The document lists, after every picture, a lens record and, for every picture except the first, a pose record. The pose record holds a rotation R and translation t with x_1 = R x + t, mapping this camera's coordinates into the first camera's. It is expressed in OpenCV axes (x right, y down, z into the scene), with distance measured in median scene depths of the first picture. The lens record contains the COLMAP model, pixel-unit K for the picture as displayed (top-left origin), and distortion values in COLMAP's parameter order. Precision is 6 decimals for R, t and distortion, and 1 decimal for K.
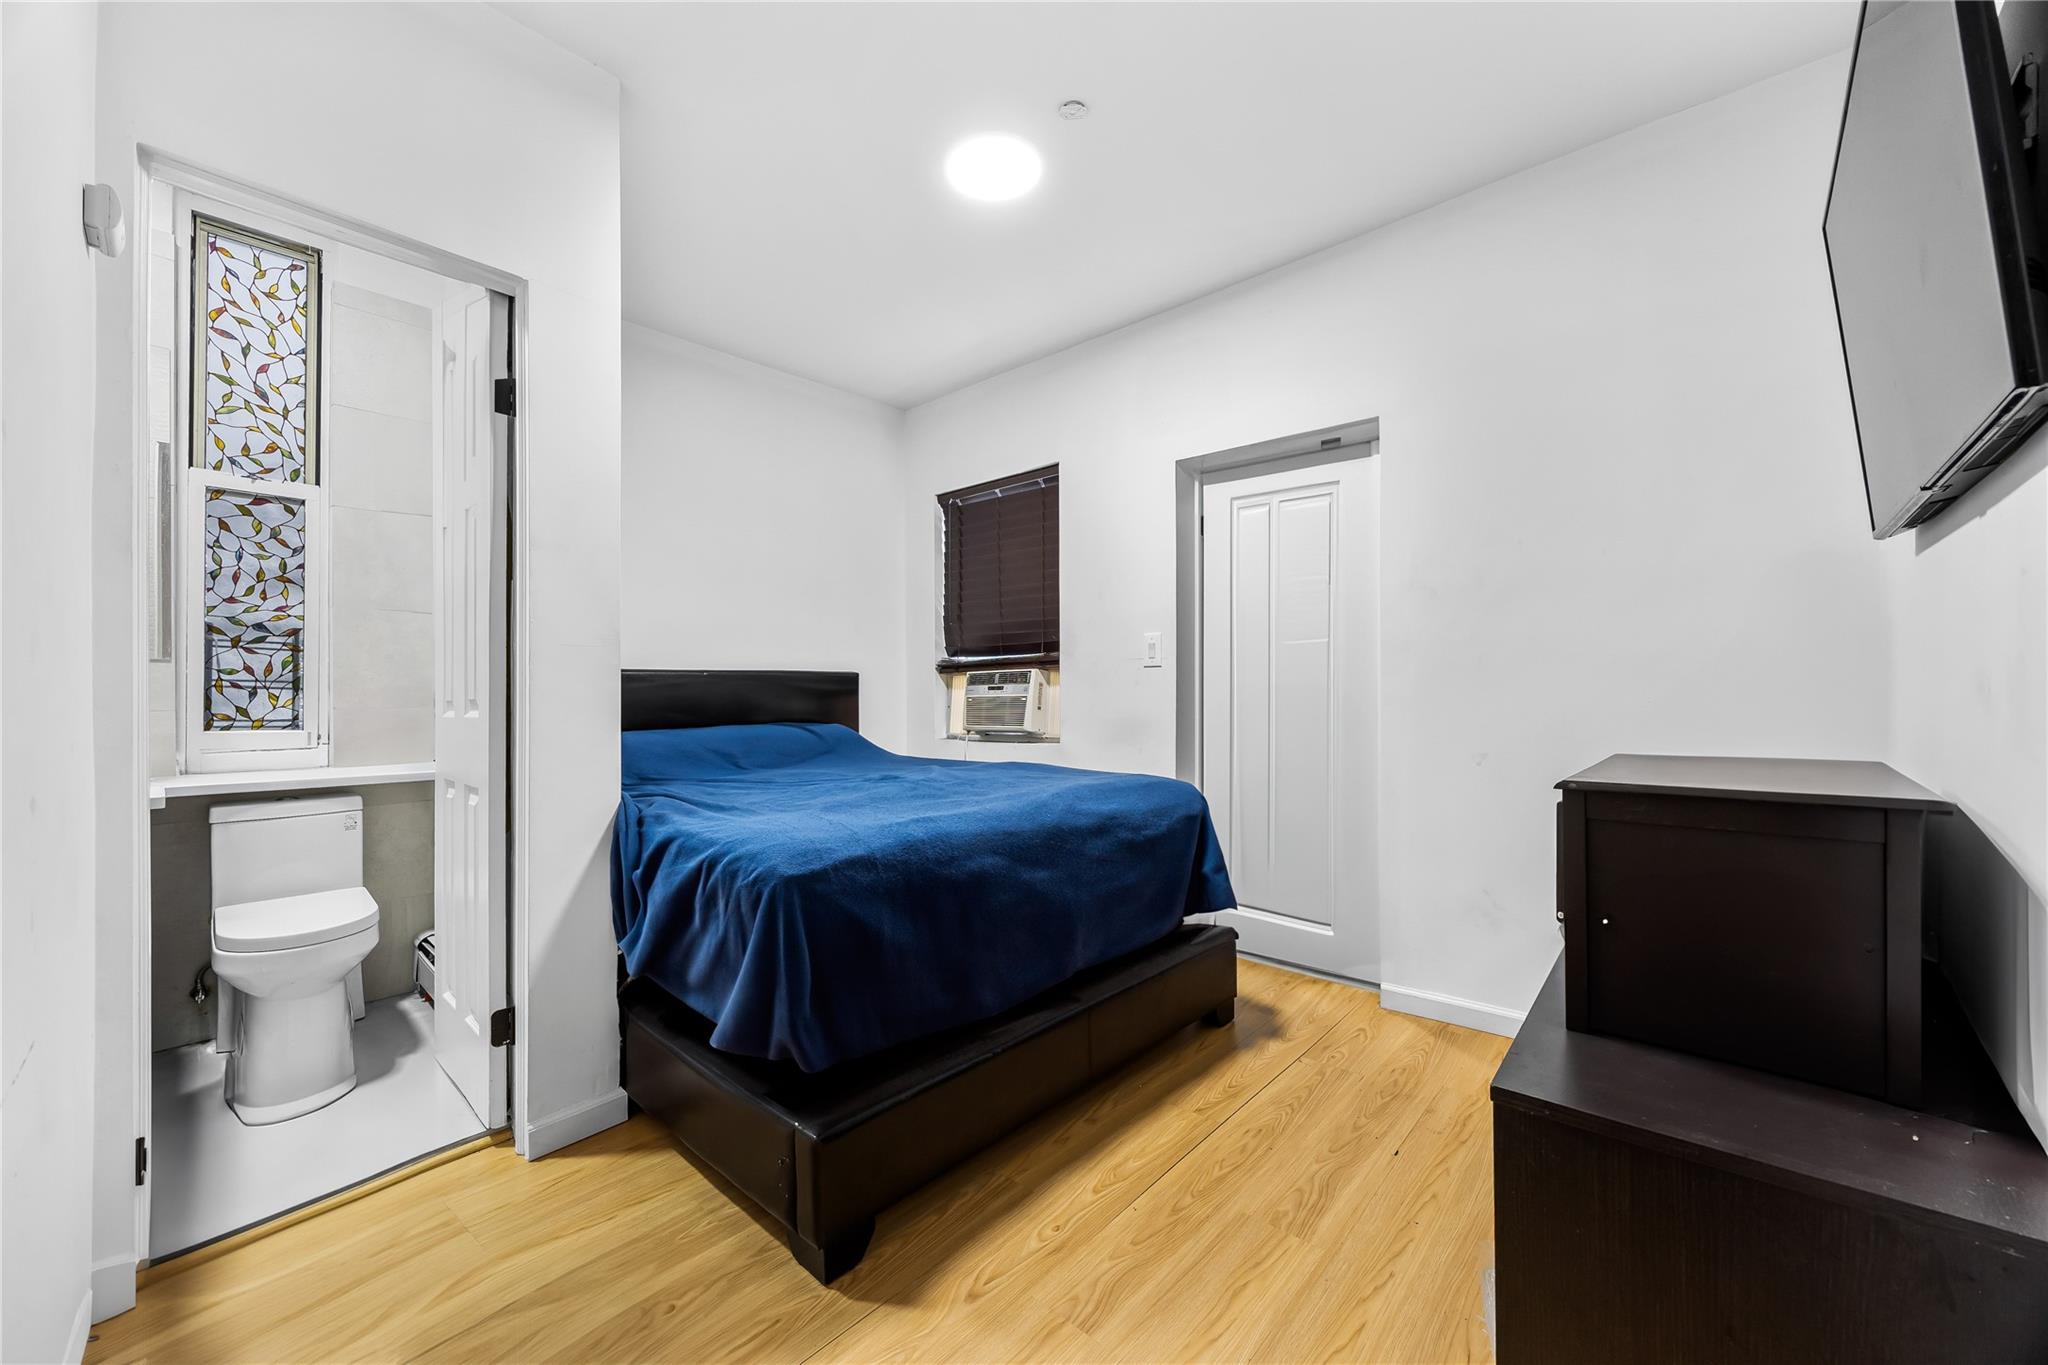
lens RADIAL K [[788.4, 0, 1020.7], [0, 788.4, 697.1], [0, 0, 1]] dist [-0.003570, -0.000092]
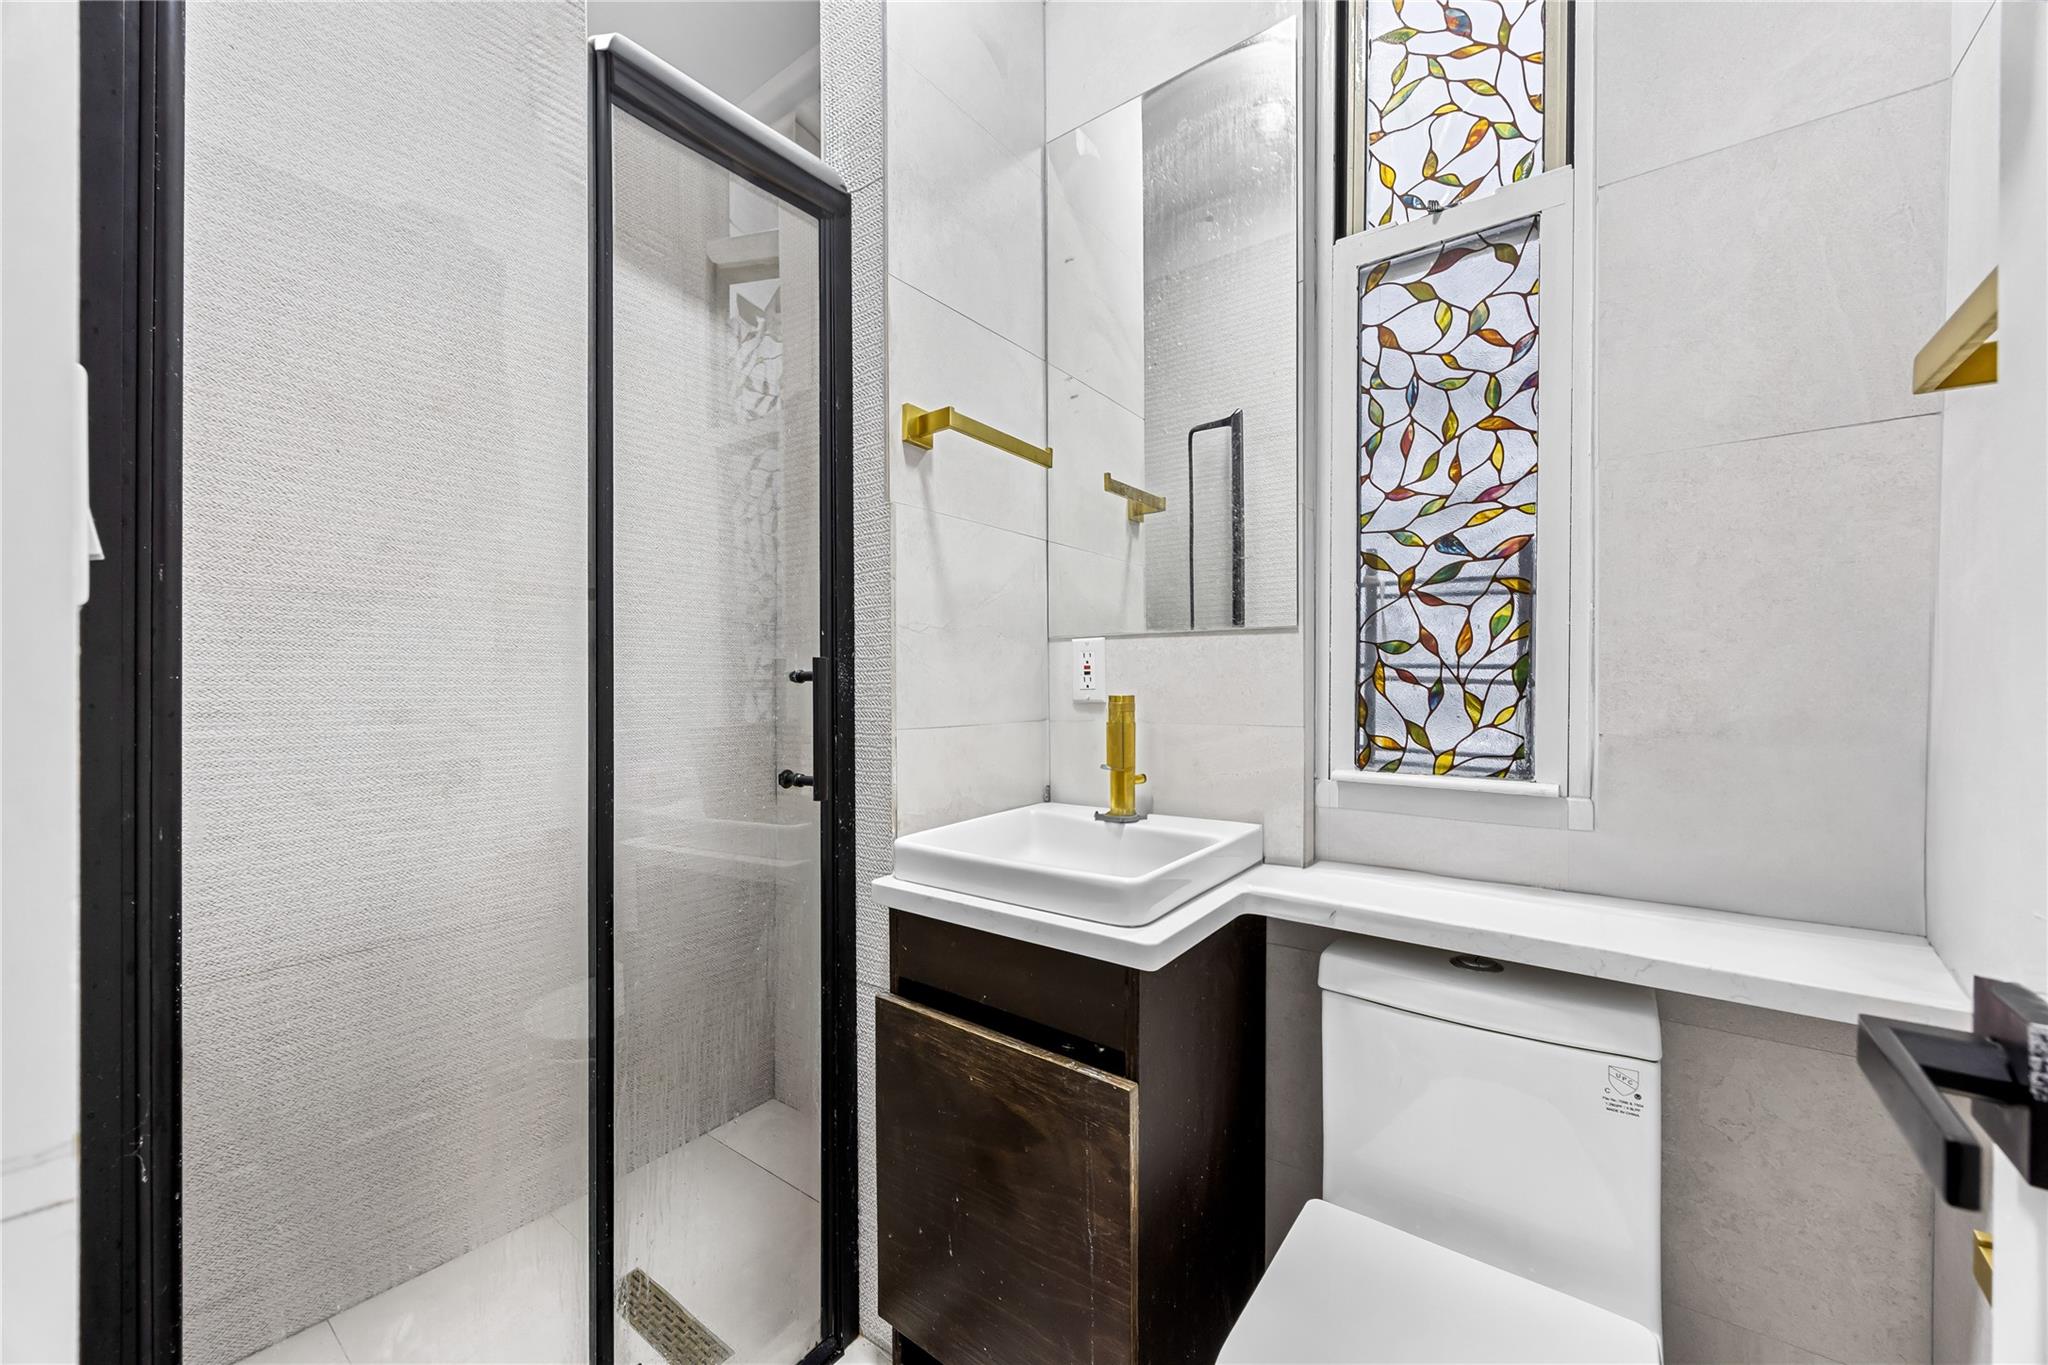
lens RADIAL K [[788.4, 0, 1019.0], [0, 788.4, 683.6], [0, 0, 1]] dist [-0.003570, -0.000092]
pose [[0.101659, 0.012287, -0.994743, -0.550781], [0.004290, 0.999909, 0.012789, -0.017139], [0.994810, -0.005568, 0.101597, 0.713880]]
